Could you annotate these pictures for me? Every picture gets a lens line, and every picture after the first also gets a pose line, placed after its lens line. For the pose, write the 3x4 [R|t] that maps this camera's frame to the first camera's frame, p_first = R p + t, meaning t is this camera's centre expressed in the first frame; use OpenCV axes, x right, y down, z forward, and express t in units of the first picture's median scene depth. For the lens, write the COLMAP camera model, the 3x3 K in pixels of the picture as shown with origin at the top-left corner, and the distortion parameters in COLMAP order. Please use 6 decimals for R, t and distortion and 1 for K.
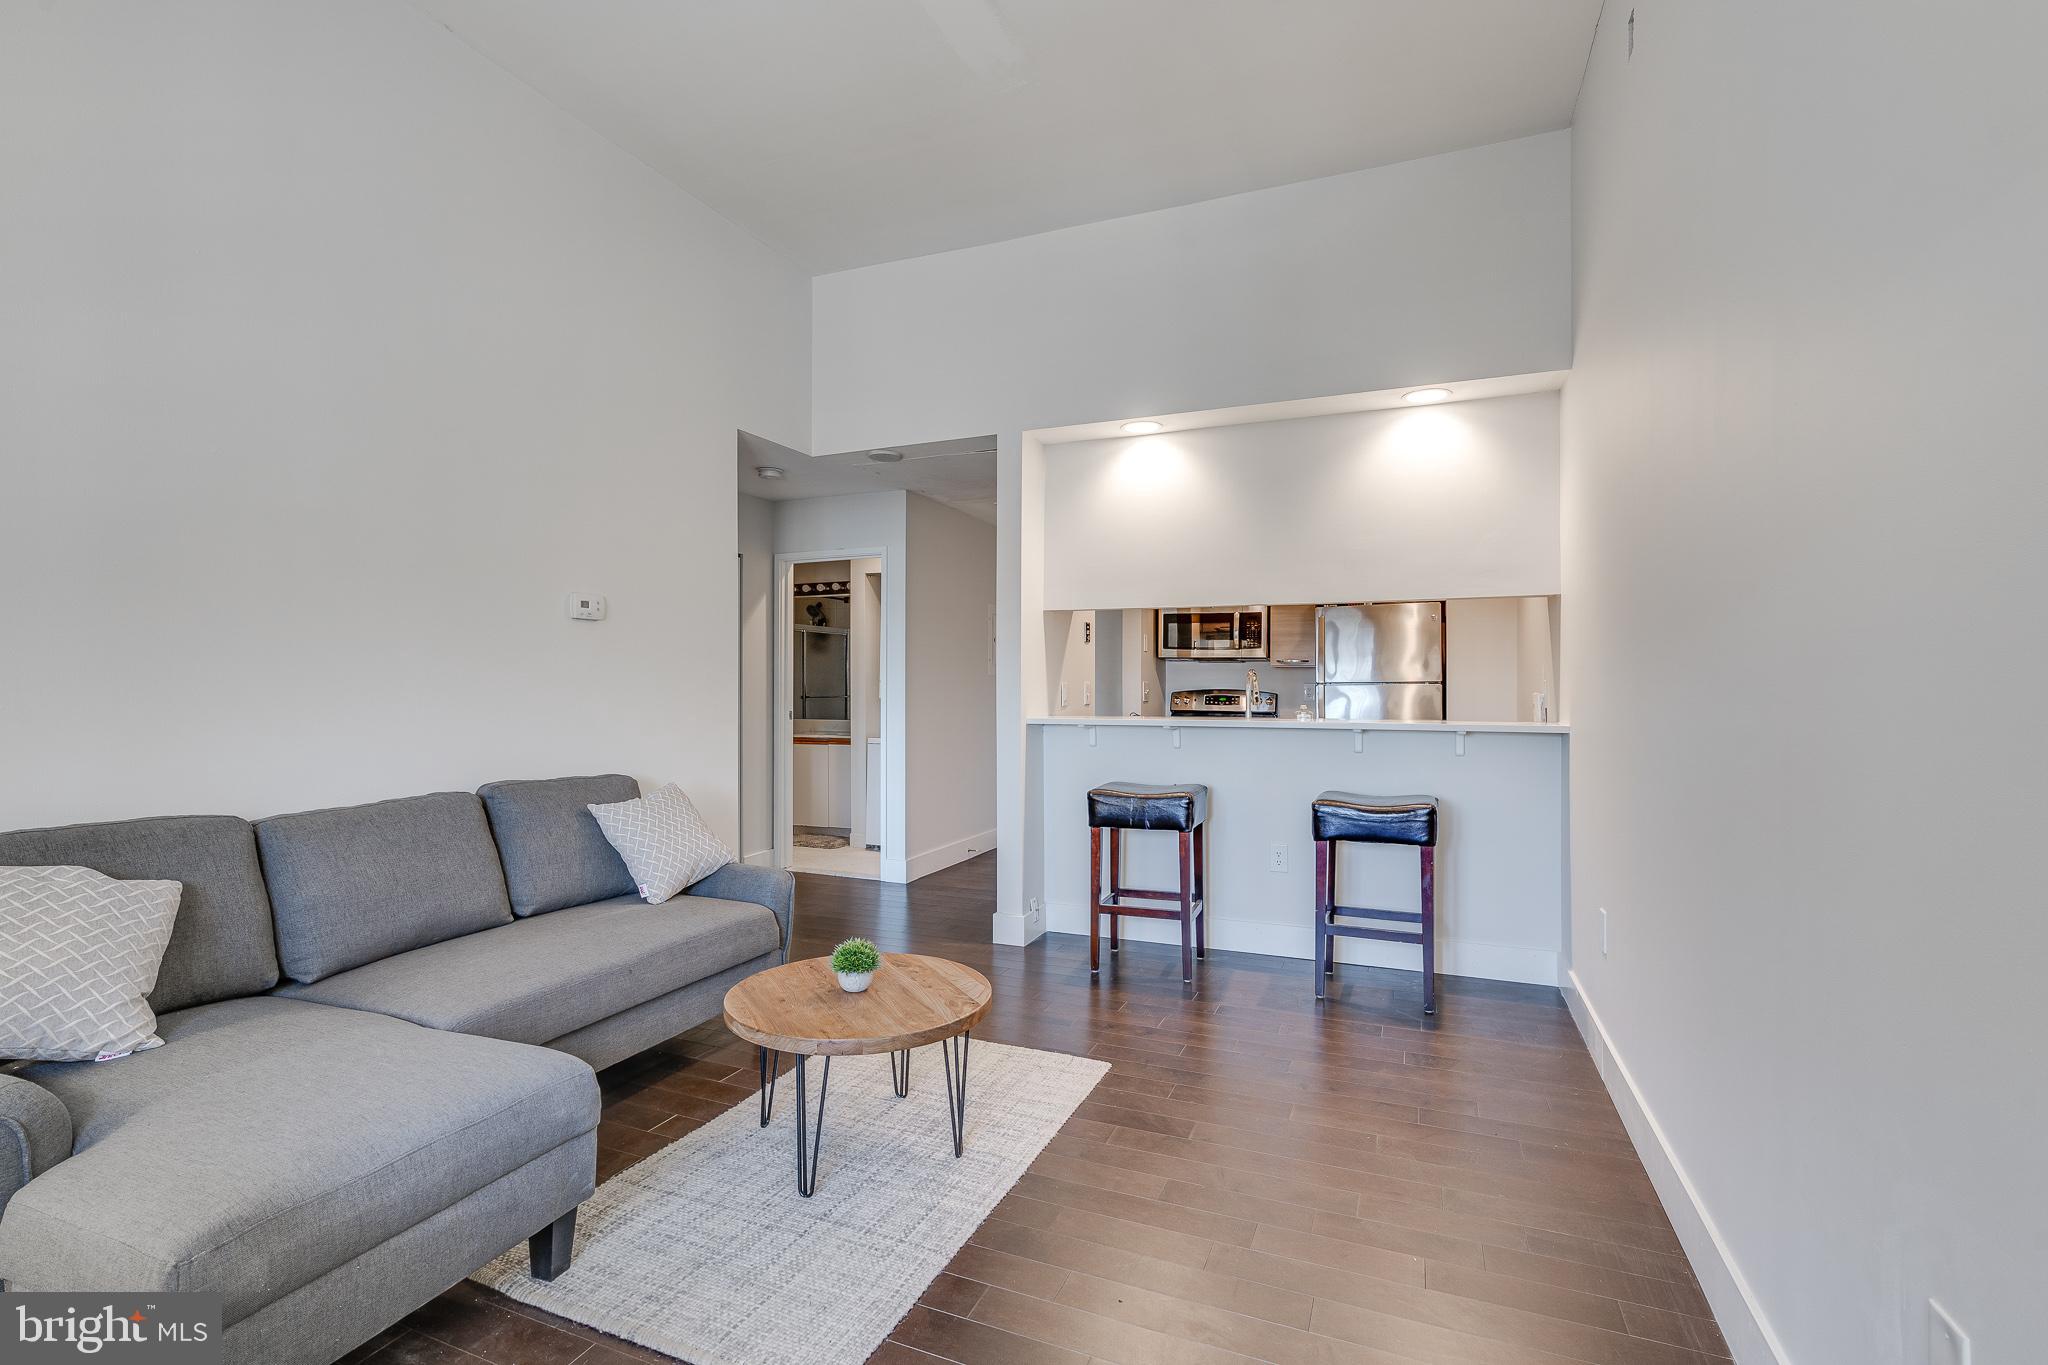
lens RADIAL K [[944.8, 0, 1024.0], [0, 944.8, 682.5], [0, 0, 1]] dist [-0.000029, -0.000011]
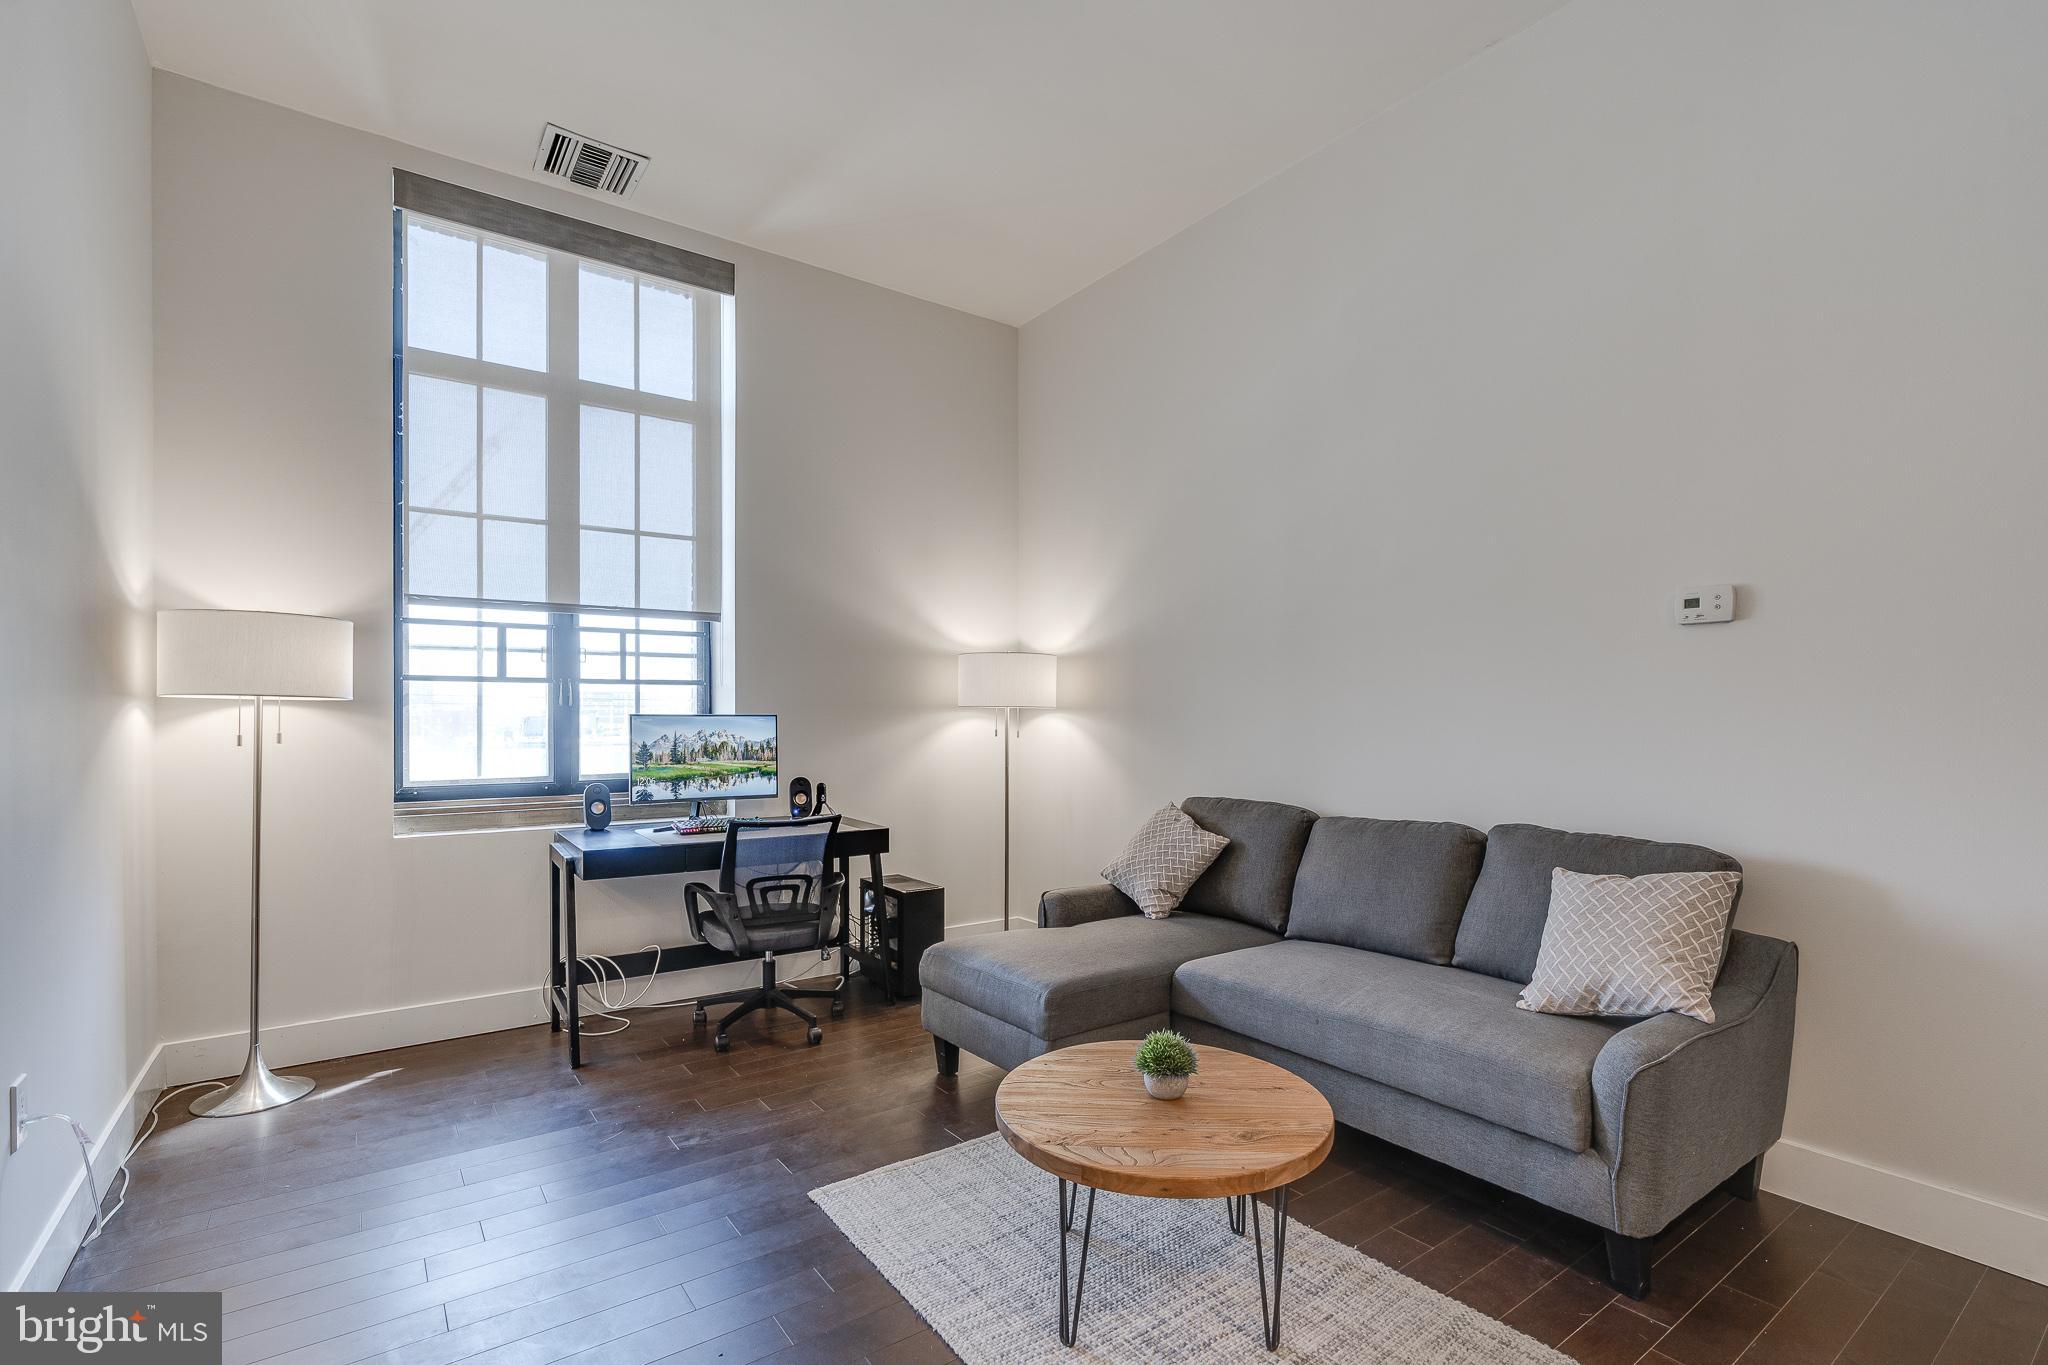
lens RADIAL K [[932.3, 0, 1026.0], [0, 932.3, 715.9], [0, 0, 1]] dist [0.027005, 0.000347]
pose [[-0.514090, -0.001979, -0.857734, 0.493142], [0.006688, 0.999958, -0.006316, 0.004170], [0.857710, -0.008984, -0.514055, 1.131928]]
